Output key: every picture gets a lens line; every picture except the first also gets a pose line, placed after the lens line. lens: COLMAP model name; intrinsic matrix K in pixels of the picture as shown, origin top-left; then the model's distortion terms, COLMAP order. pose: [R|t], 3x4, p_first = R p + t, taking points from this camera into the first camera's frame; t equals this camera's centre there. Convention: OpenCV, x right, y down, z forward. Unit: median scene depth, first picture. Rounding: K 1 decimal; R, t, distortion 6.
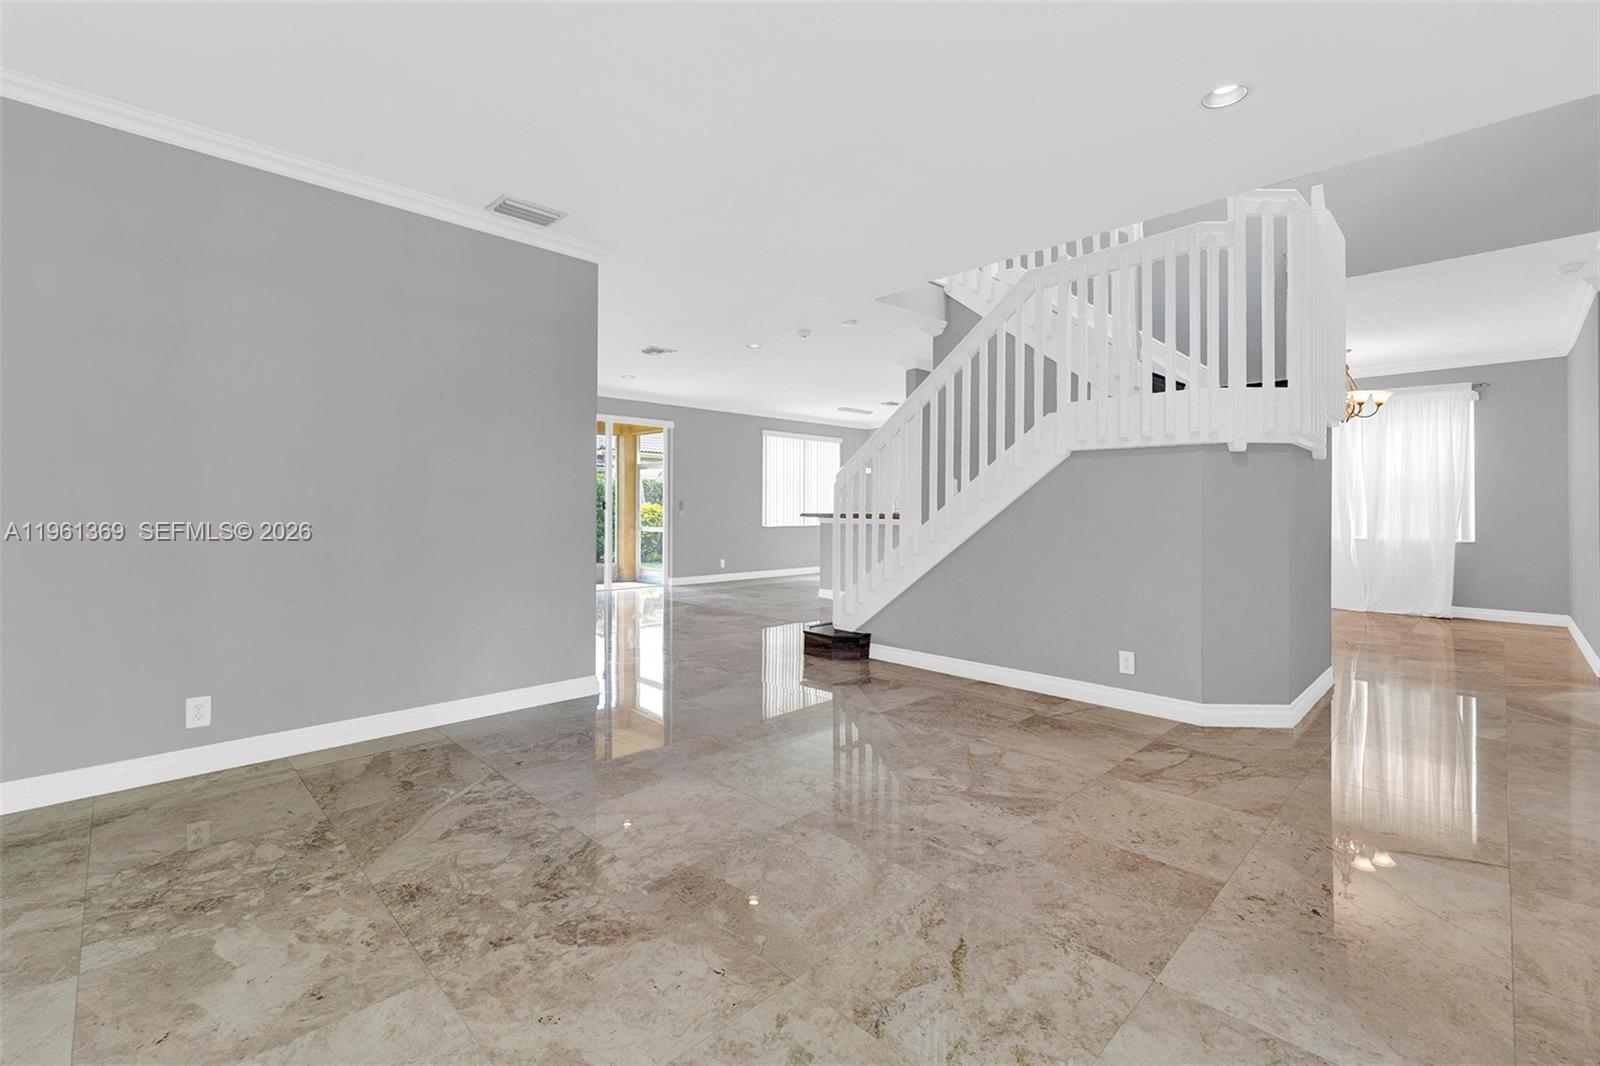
lens RADIAL K [[694.7, 0, 801.4], [0, 694.7, 519.4], [0, 0, 1]] dist [0.002259, 0.000084]
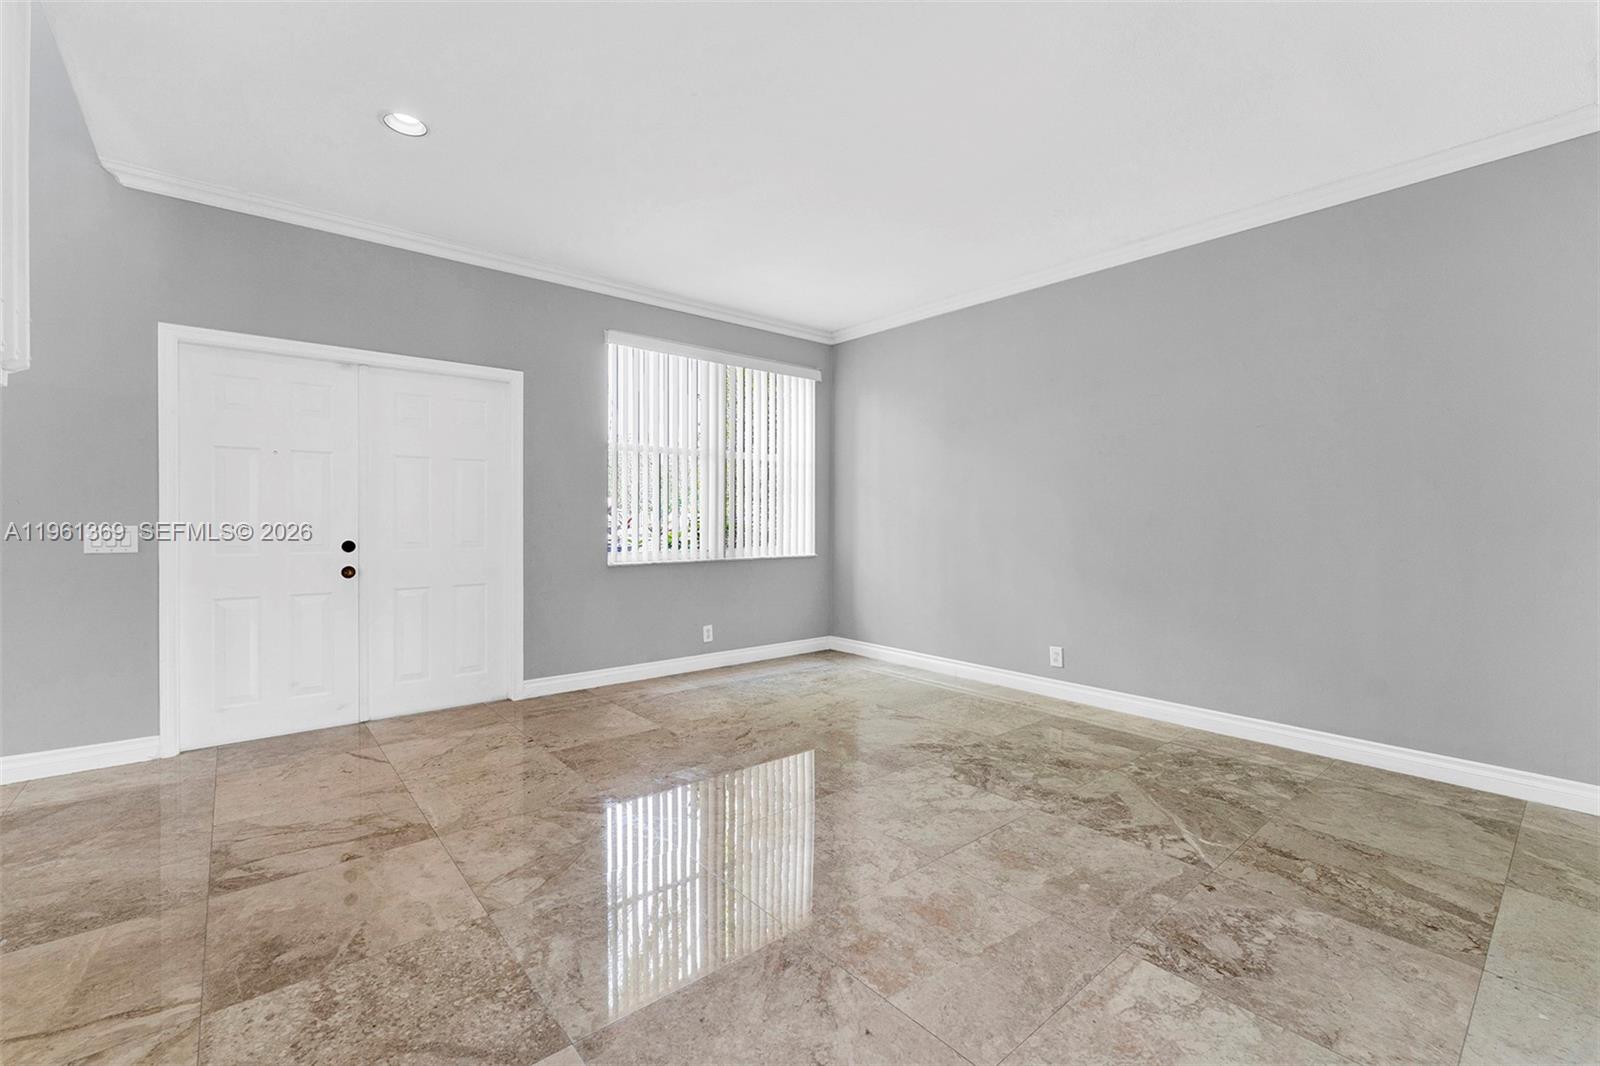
lens RADIAL K [[694.7, 0, 799.5], [0, 694.7, 527.5], [0, 0, 1]] dist [0.002259, 0.000084]
pose [[-0.997267, -0.007167, 0.073532, -0.062230], [-0.005035, 0.999563, 0.029130, -0.031463], [-0.073709, 0.028680, -0.996867, 2.181356]]
